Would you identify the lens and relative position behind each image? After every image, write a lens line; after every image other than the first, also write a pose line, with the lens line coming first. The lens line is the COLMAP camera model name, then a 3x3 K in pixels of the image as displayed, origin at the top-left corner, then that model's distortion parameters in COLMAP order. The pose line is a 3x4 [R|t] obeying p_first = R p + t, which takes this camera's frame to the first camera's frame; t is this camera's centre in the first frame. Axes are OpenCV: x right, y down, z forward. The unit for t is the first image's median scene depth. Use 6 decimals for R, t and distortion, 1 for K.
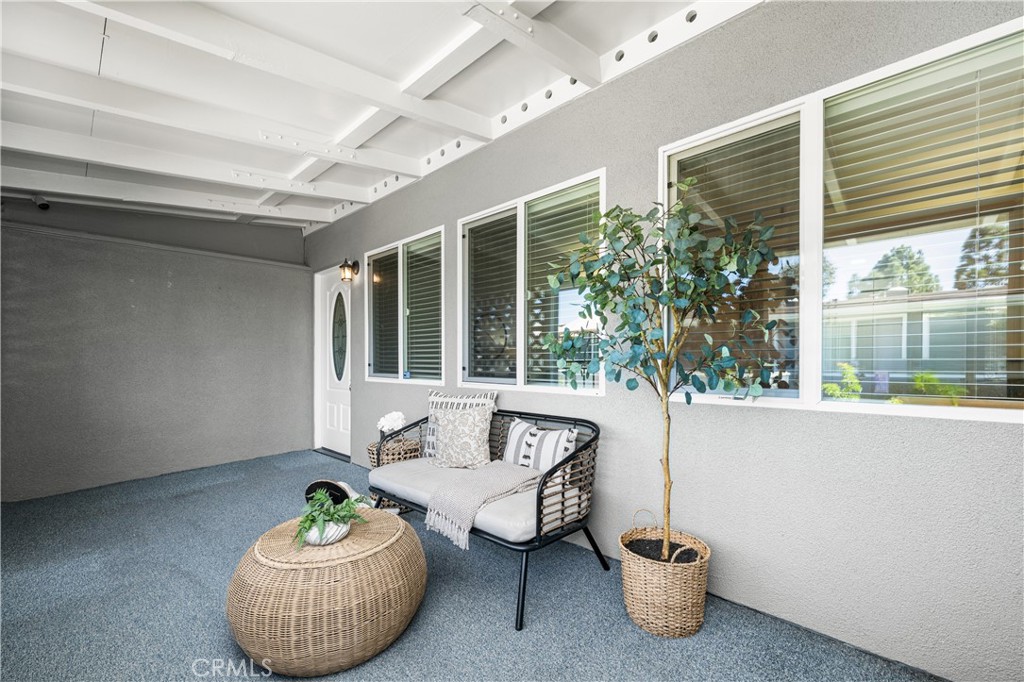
lens RADIAL K [[422.2, 0, 514.4], [0, 422.2, 361.0], [0, 0, 1]] dist [0.000159, -0.000010]
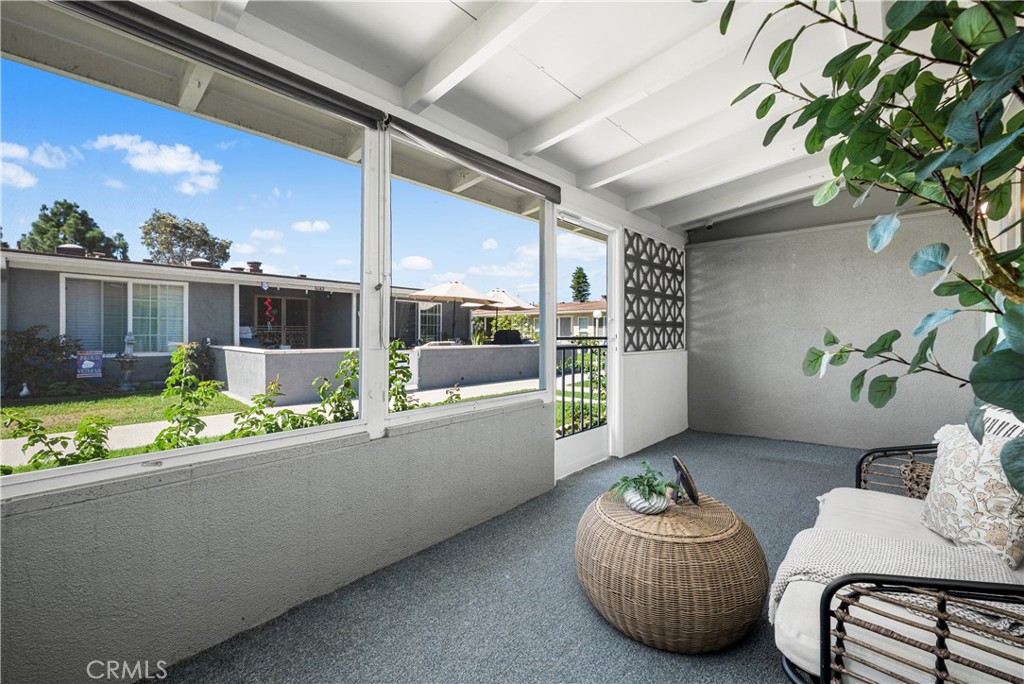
lens RADIAL K [[422.2, 0, 512.5], [0, 422.2, 336.3], [0, 0, 1]] dist [0.000159, -0.000010]
pose [[0.031485, 0.007285, -0.999478, 0.302706], [-0.004122, 0.999966, 0.007158, -0.008005], [0.999496, 0.003894, 0.031514, 0.318101]]
